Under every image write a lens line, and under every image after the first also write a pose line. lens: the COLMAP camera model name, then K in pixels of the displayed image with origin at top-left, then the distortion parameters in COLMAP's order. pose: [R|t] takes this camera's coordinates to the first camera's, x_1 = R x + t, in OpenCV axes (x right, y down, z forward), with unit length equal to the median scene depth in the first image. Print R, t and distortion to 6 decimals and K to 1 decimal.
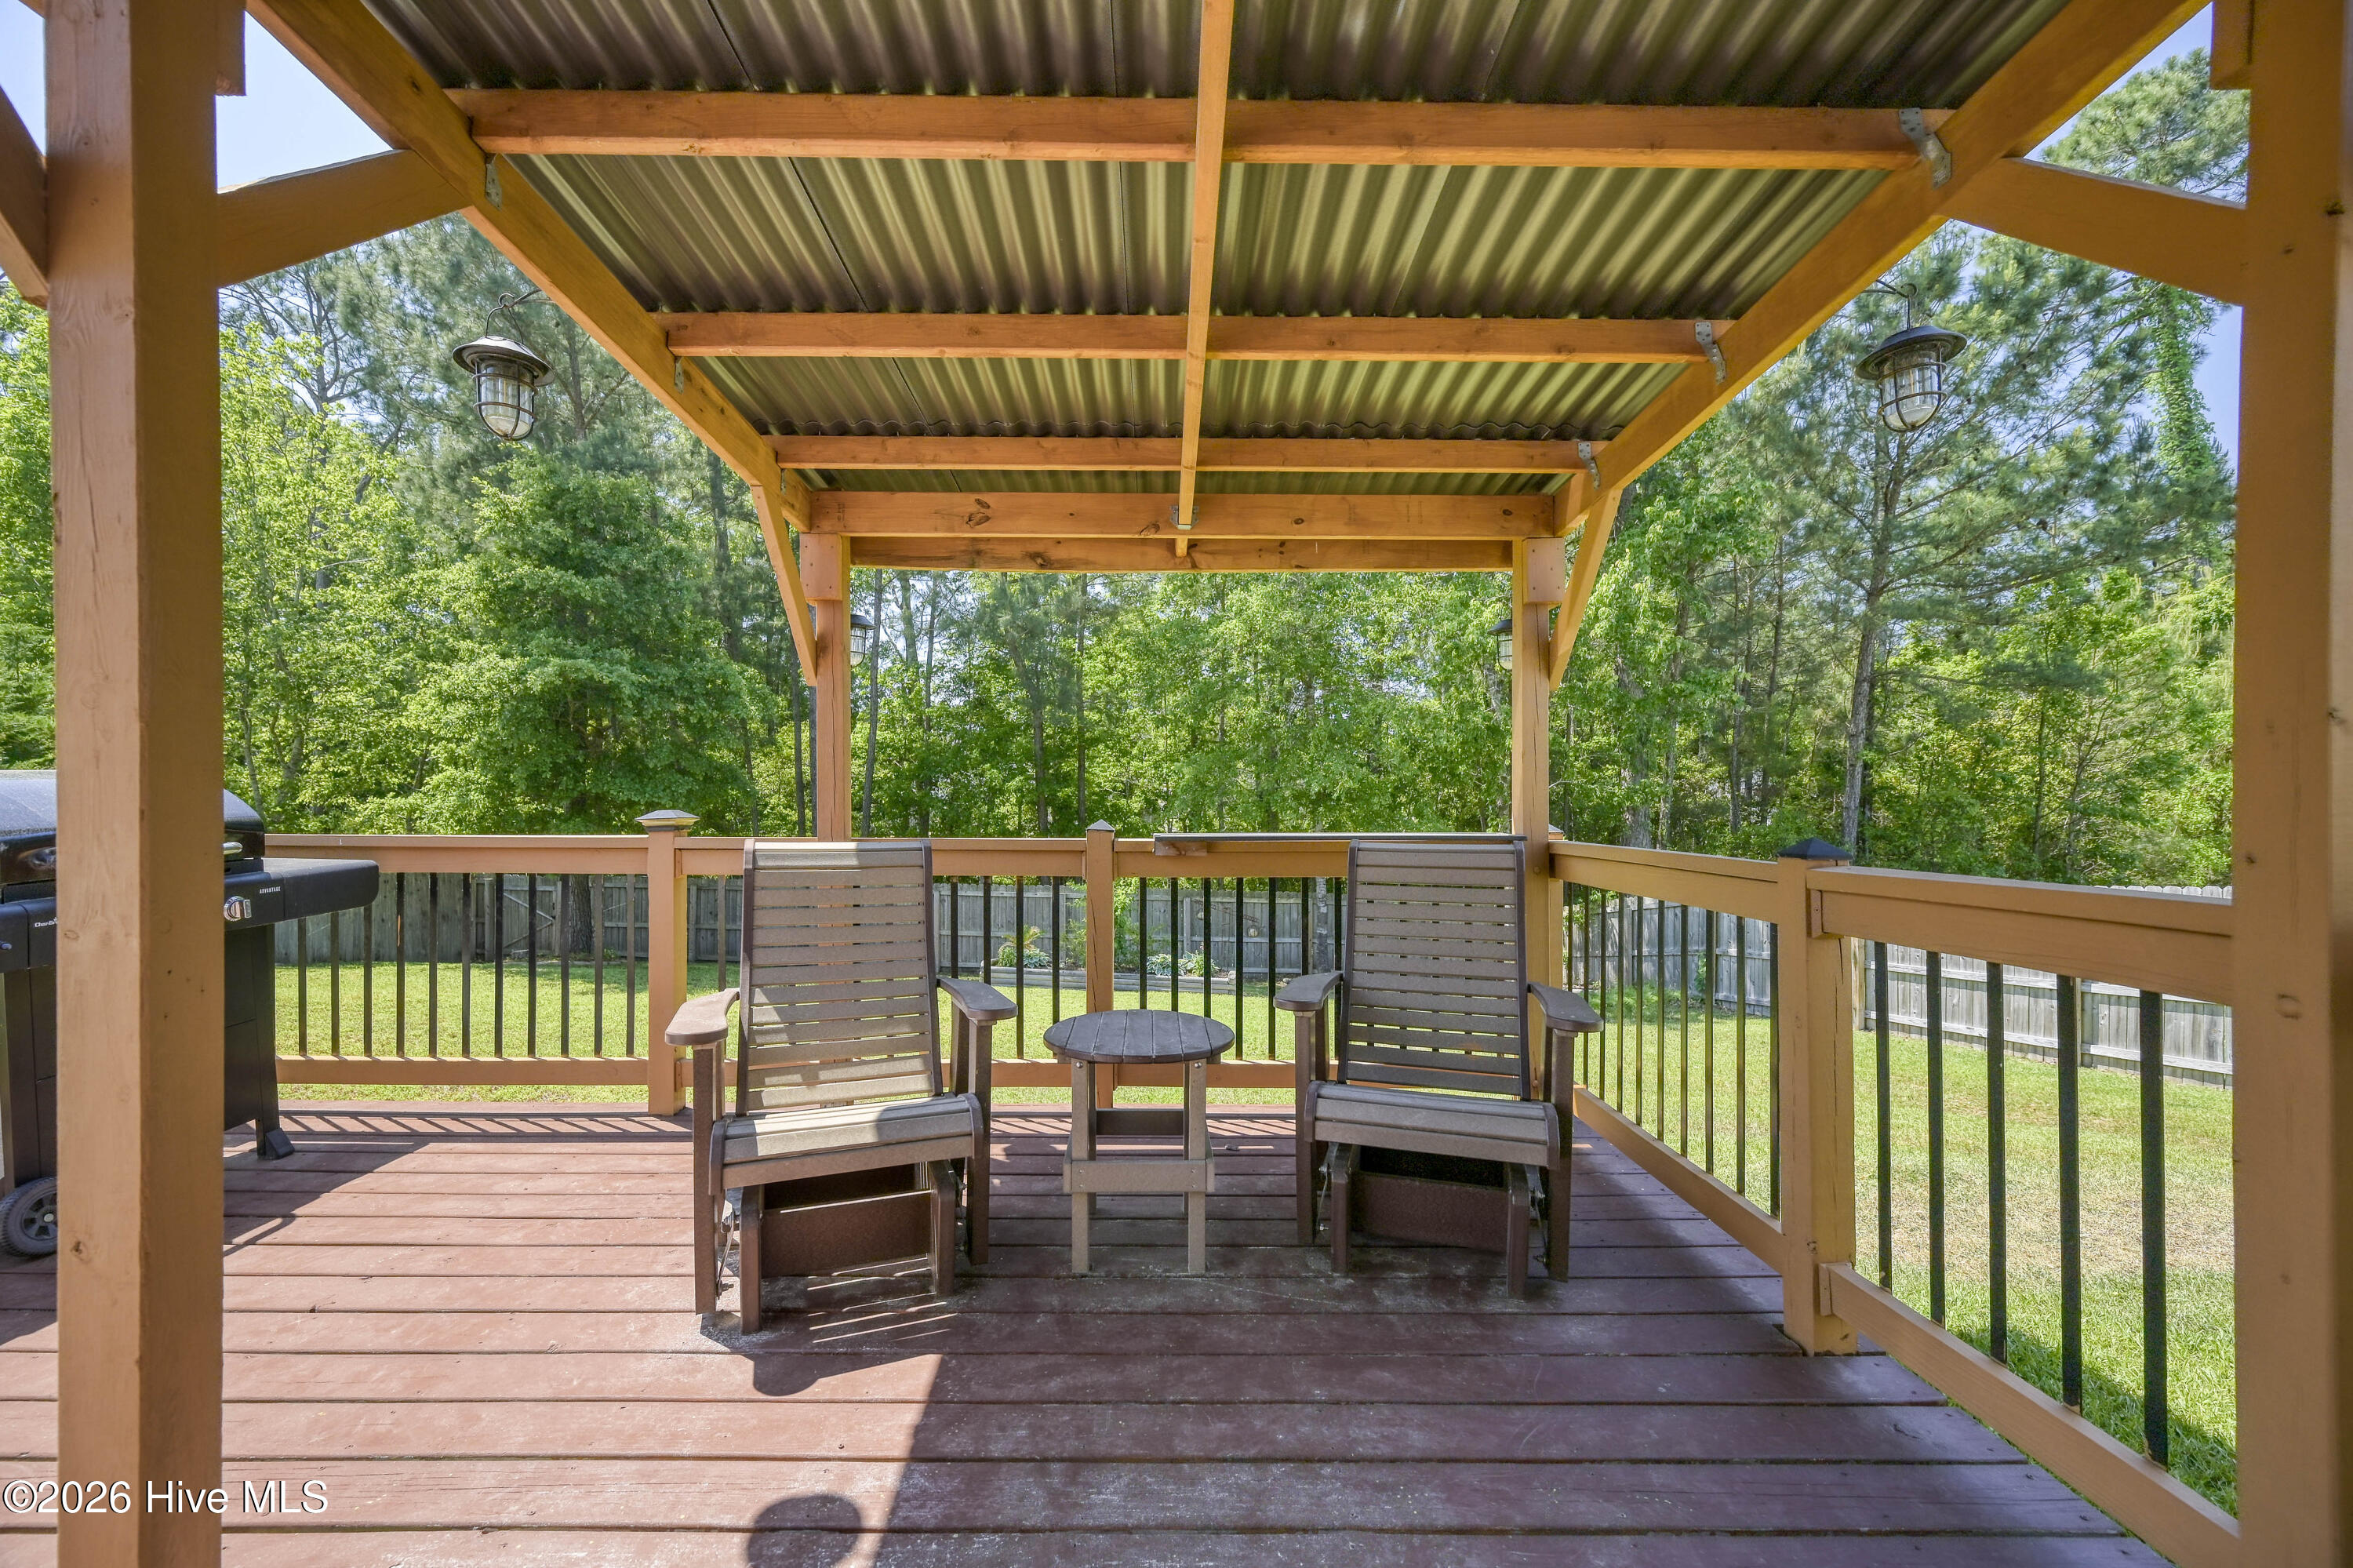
lens RADIAL K [[943.8, 0, 1170.8], [0, 943.8, 796.2], [0, 0, 1]] dist [-0.000659, -0.000136]
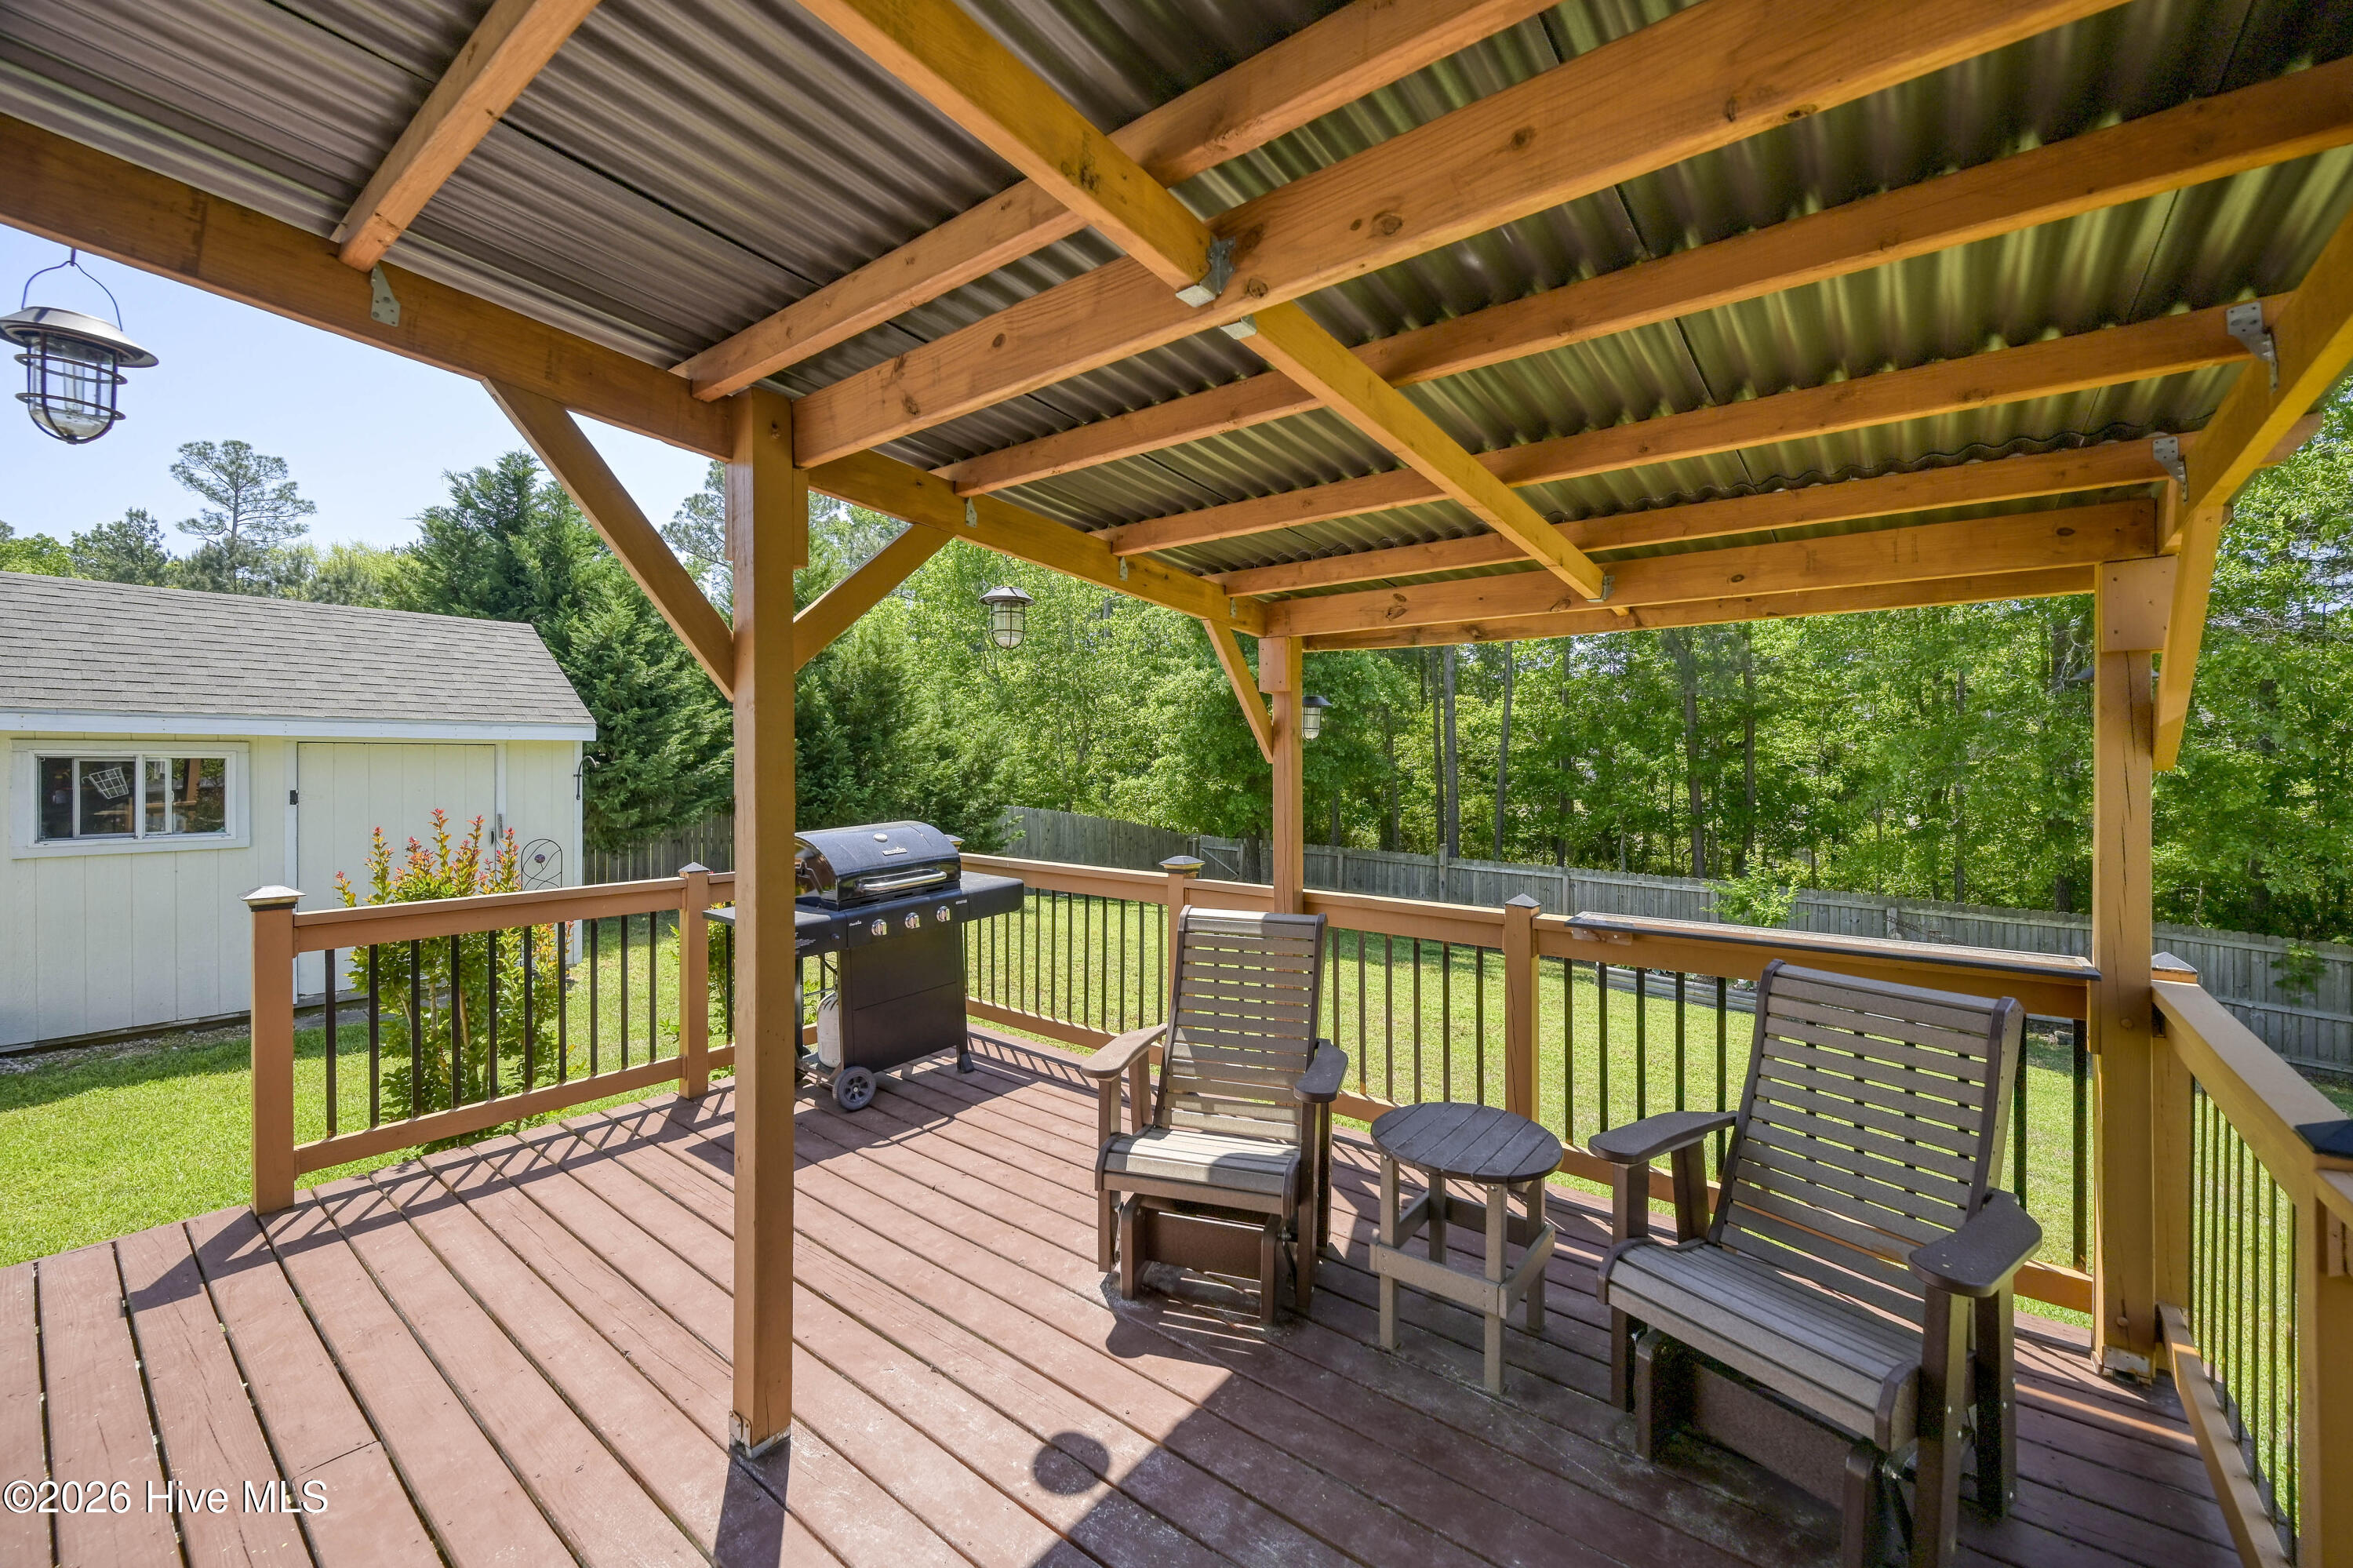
lens RADIAL K [[937.8, 0, 1172.4], [0, 937.8, 761.5], [0, 0, 1]] dist [-0.001375, -0.000237]
pose [[0.780952, -0.000029, -0.624591, 0.296576], [0.000774, 0.999999, 0.000921, -0.135299], [0.624590, -0.001203, 0.780952, -0.005840]]
